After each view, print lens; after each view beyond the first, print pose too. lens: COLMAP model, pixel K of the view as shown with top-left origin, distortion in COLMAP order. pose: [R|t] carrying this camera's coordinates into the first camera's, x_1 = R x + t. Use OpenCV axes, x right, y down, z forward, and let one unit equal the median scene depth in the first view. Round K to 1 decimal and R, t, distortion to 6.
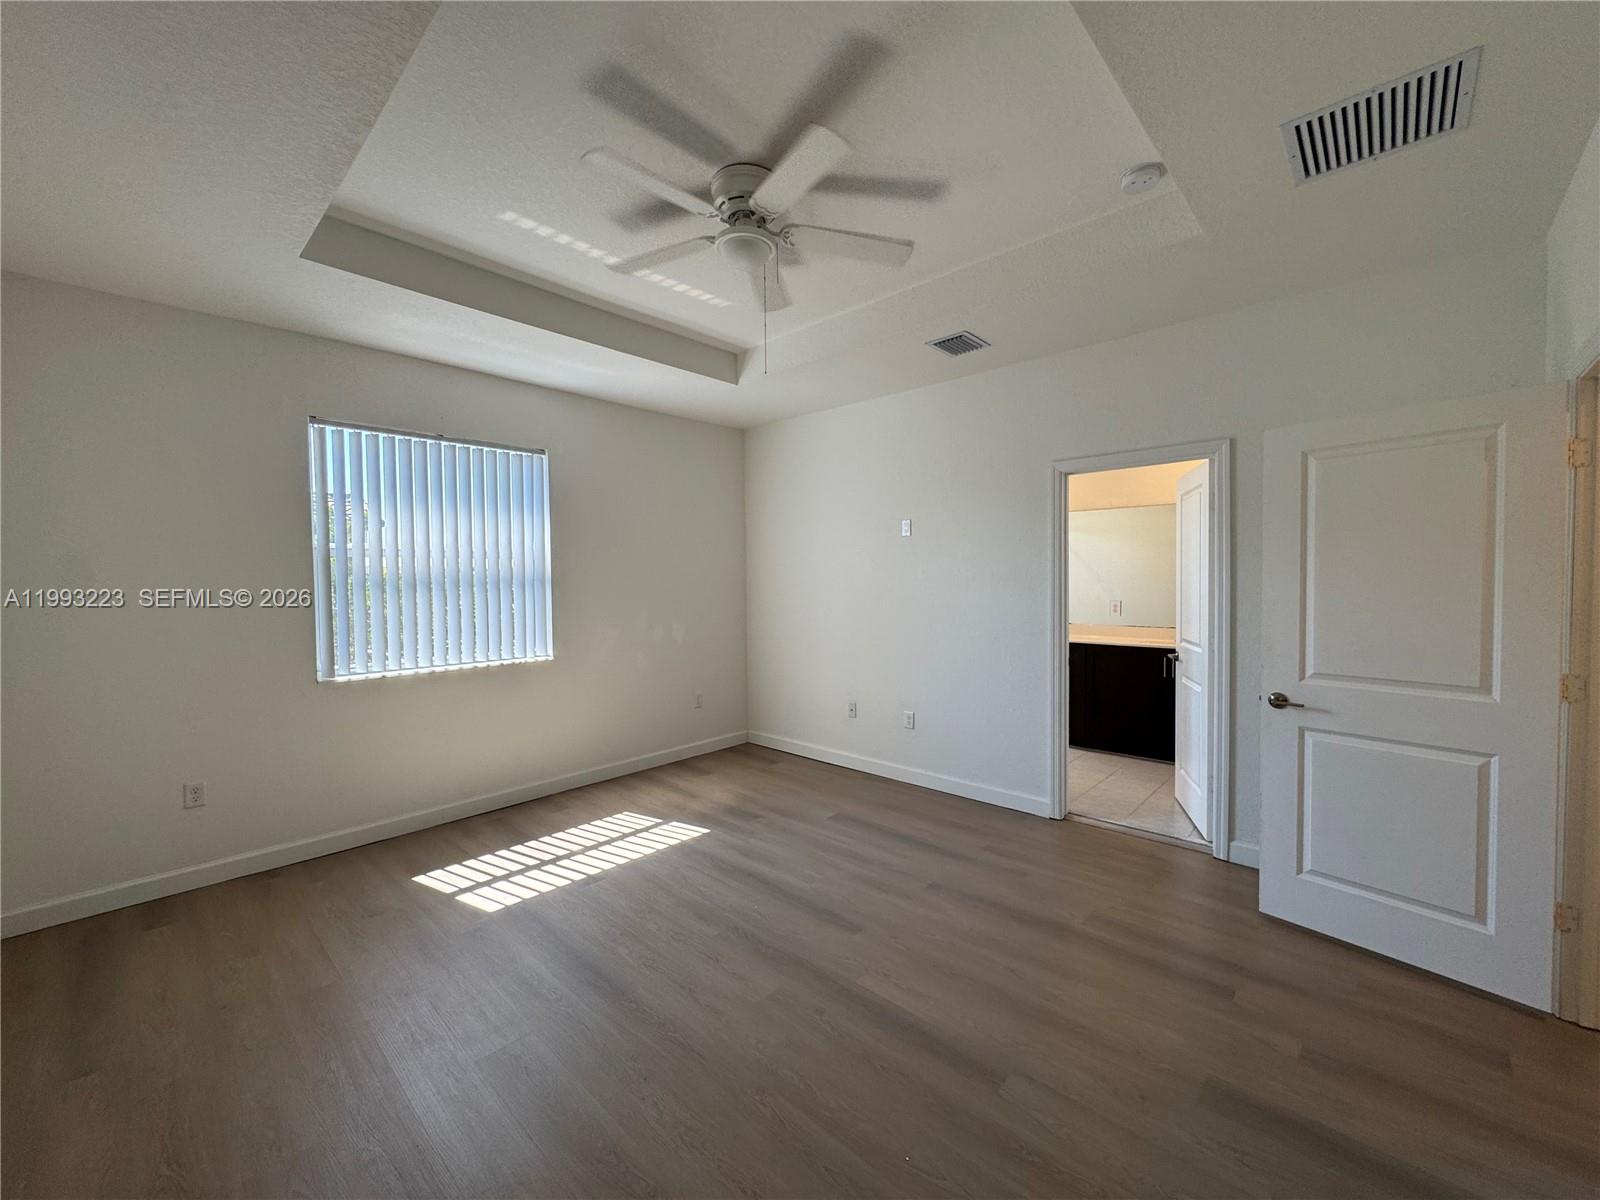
lens RADIAL K [[642.1, 0, 788.5], [0, 642.1, 596.0], [0, 0, 1]] dist [-0.000714, 0.000285]
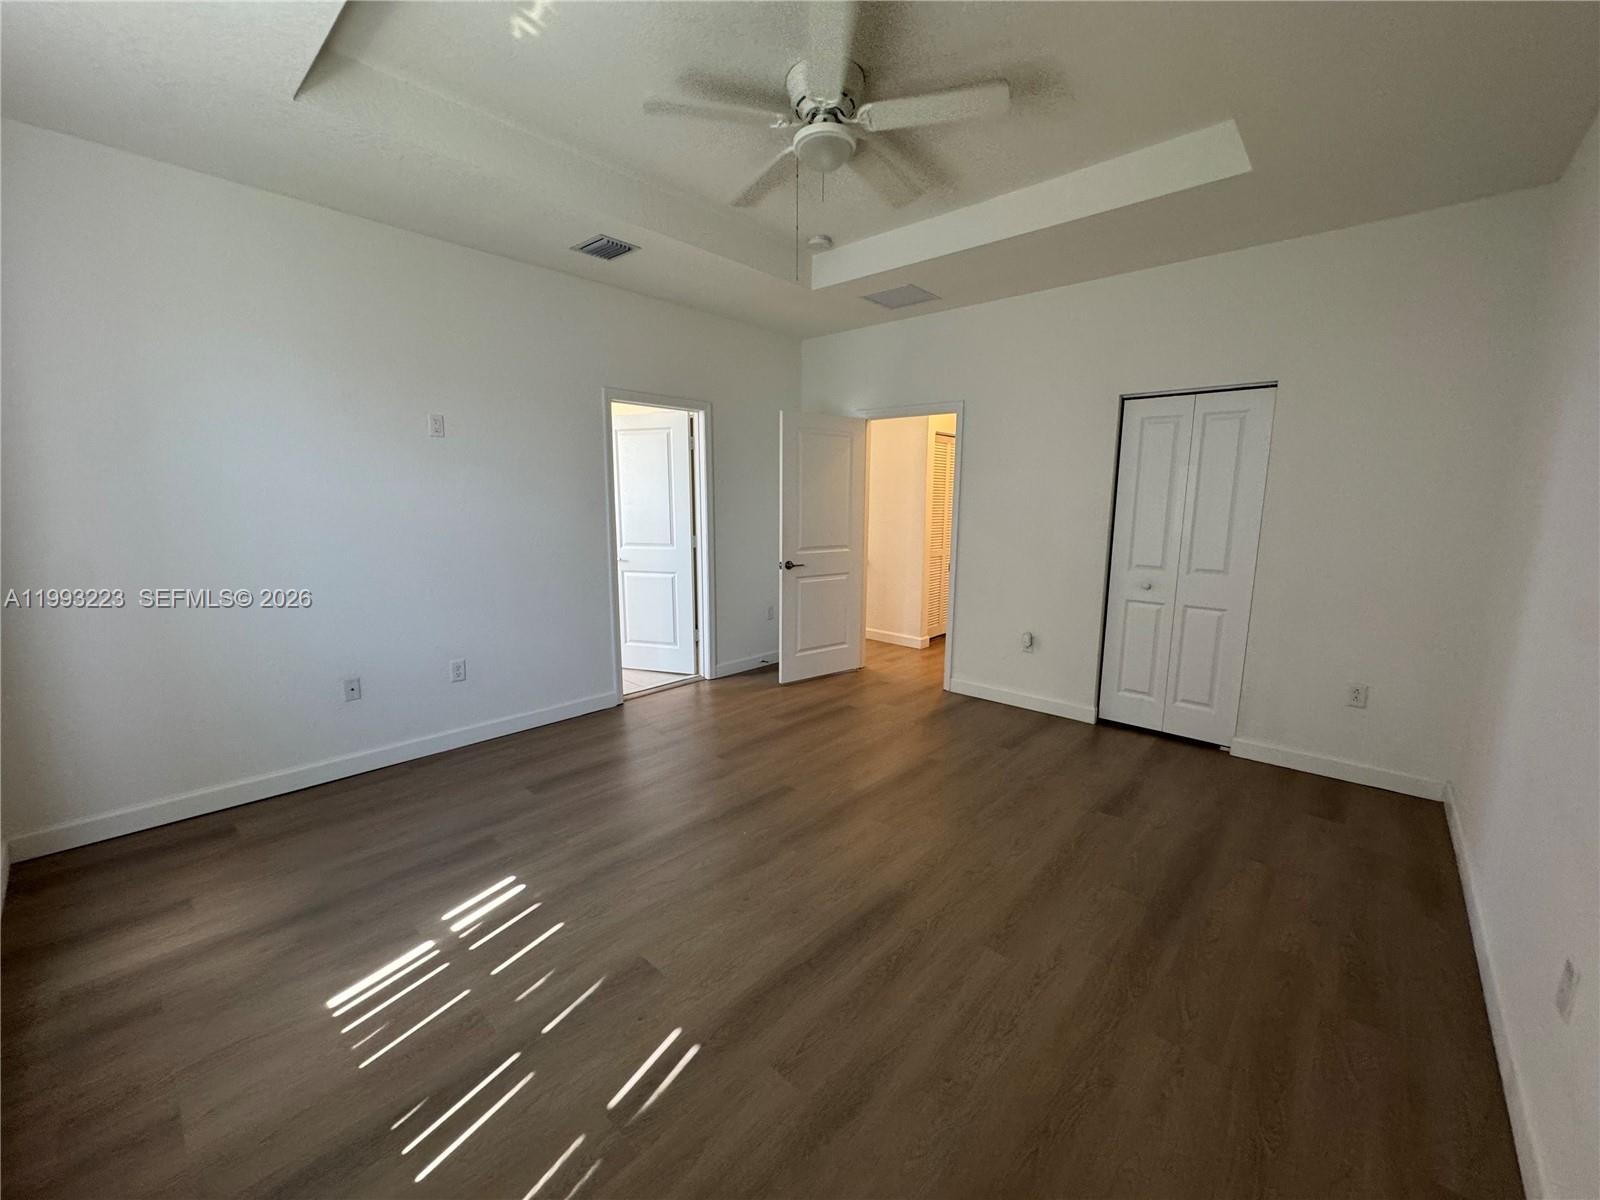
lens RADIAL K [[642.1, 0, 803.5], [0, 642.1, 602.5], [0, 0, 1]] dist [-0.000714, 0.000285]
pose [[-0.019377, -0.156804, 0.987440, -0.623917], [0.021647, 0.987328, 0.157211, -0.008947], [-0.999578, 0.024421, -0.015737, 0.597473]]
